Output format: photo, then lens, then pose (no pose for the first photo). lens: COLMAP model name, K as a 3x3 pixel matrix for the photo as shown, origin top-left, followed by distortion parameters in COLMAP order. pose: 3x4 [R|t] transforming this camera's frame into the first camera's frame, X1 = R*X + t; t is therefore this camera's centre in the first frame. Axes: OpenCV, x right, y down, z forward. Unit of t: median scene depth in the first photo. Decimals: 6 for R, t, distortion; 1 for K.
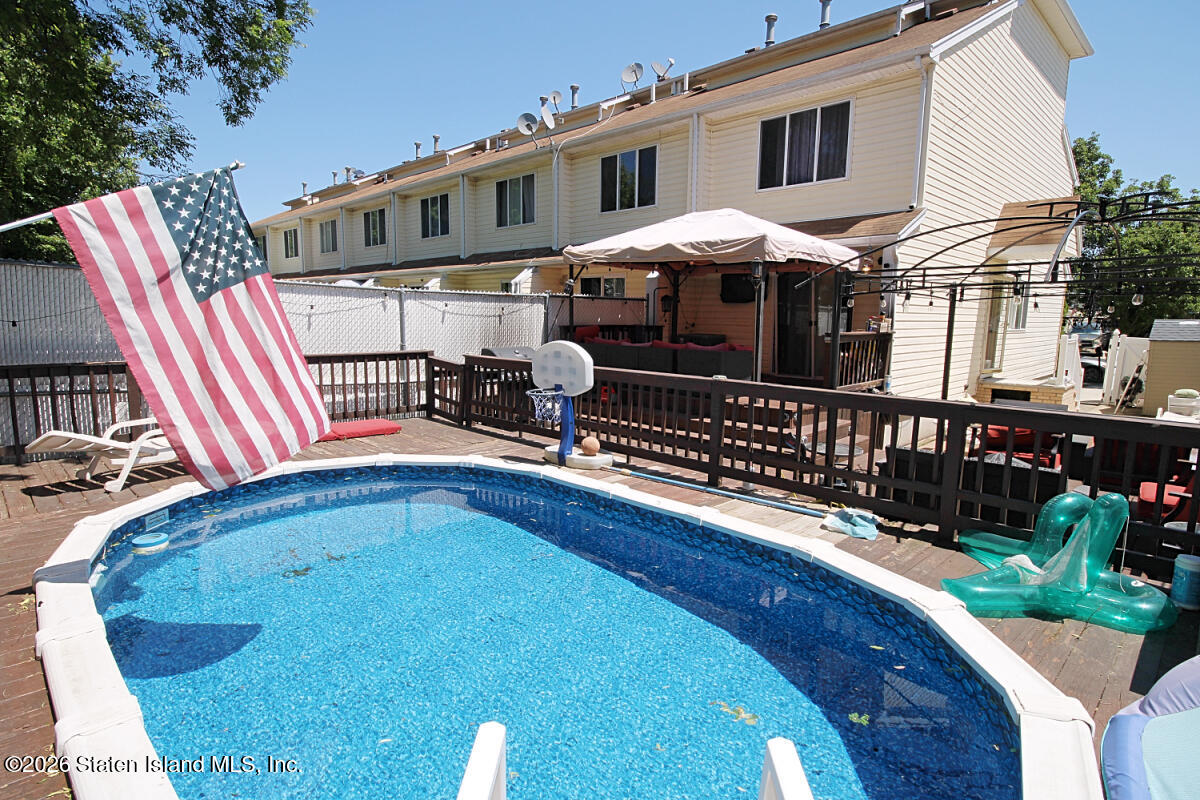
lens RADIAL K [[624.0, 0, 611.4], [0, 624.0, 402.9], [0, 0, 1]] dist [0.001512, 0.000155]
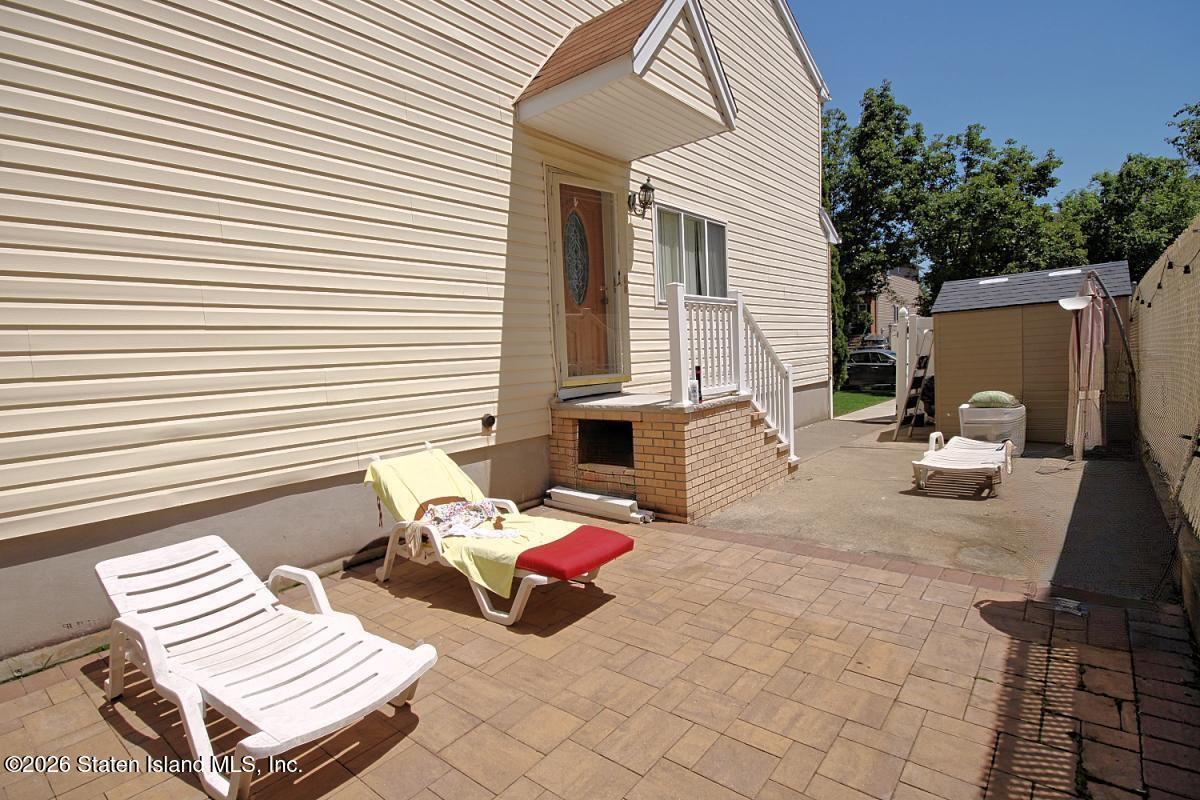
lens RADIAL K [[597.8, 0, 600.0], [0, 597.8, 400.0], [0, 0, 1]] dist [0.001912, -0.000019]
pose [[0.993138, -0.068452, 0.094821, 0.663647], [0.074411, 0.995373, -0.060798, -0.010090], [-0.090220, 0.067436, 0.993636, 0.640992]]
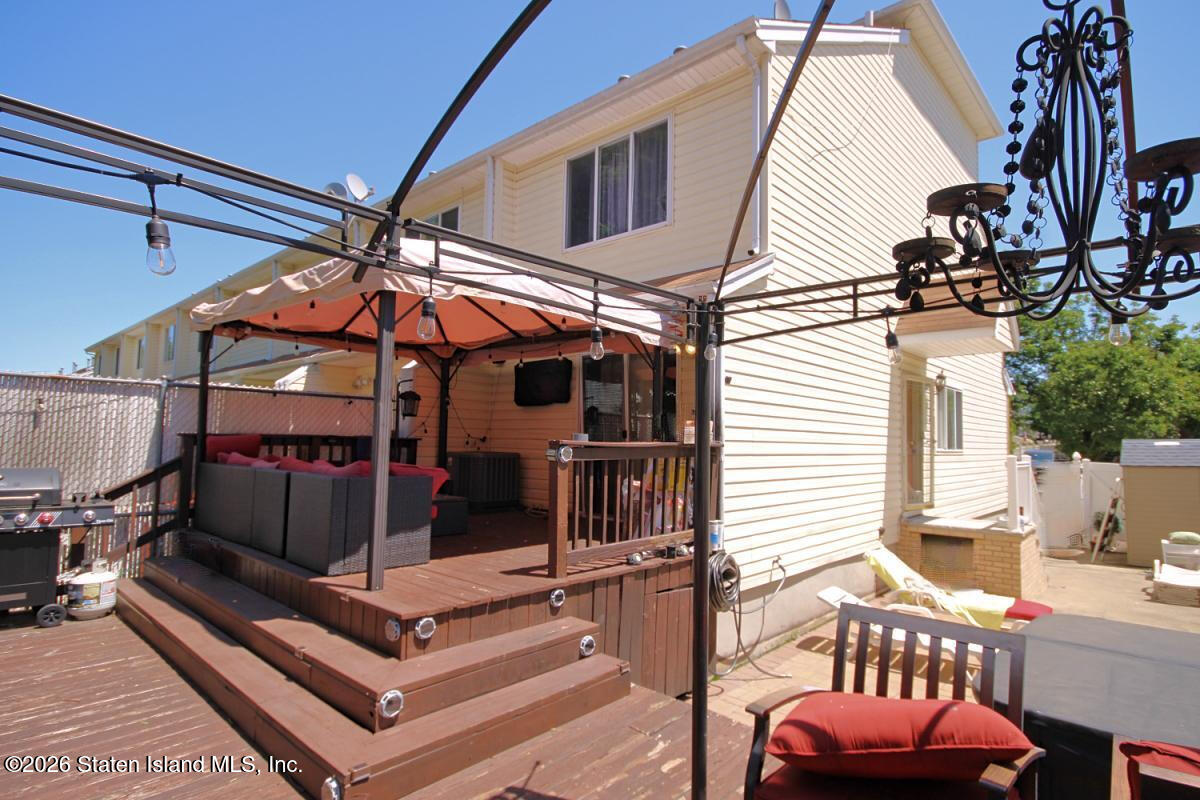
lens RADIAL K [[624.0, 0, 611.4], [0, 624.0, 402.9], [0, 0, 1]] dist [0.001512, 0.000155]
pose [[0.998884, 0.007942, 0.046566, 0.264229], [0.001675, 0.979190, -0.202938, -0.027547], [-0.047209, 0.202789, 0.978084, 0.350247]]
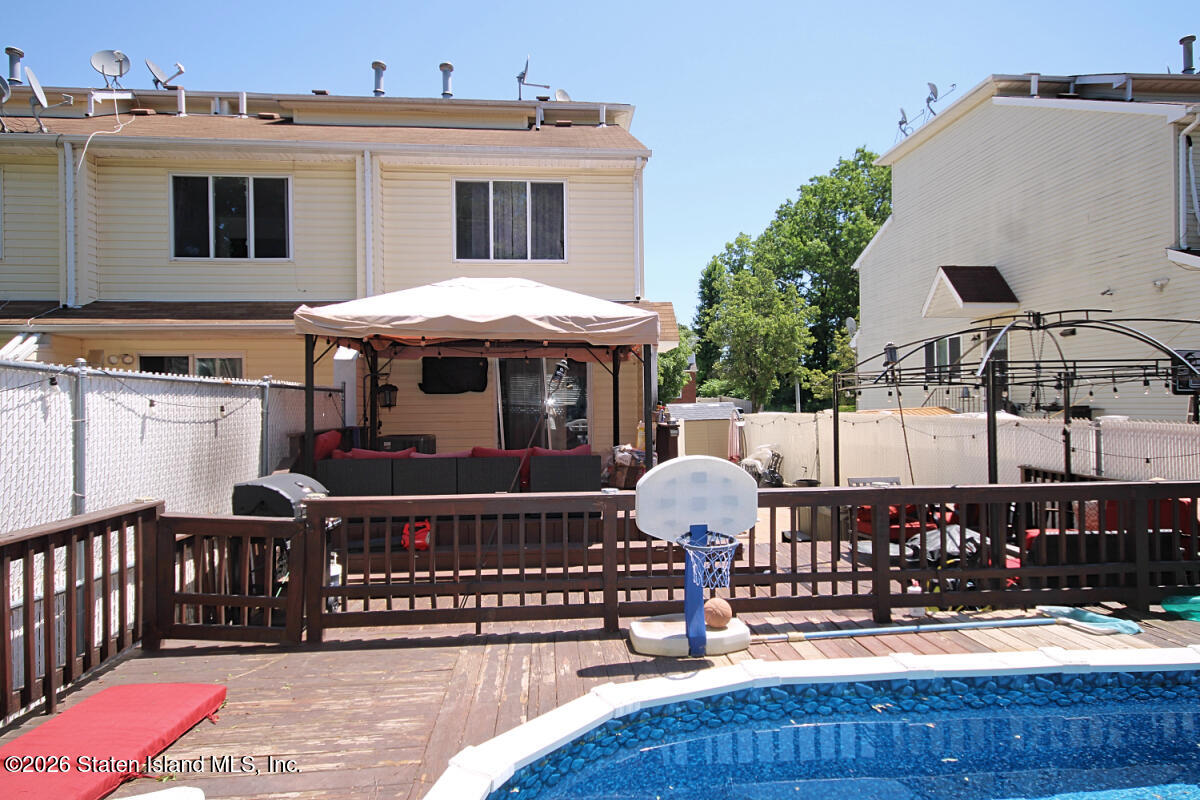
lens RADIAL K [[678.4, 0, 600.0], [0, 678.4, 400.0], [0, 0, 1]] dist [0.012845, 0.001907]
pose [[0.658894, -0.015030, 0.752085, -0.334198], [0.125370, 0.988011, -0.090091, -0.052858], [-0.741715, 0.153650, 0.652879, 0.308483]]
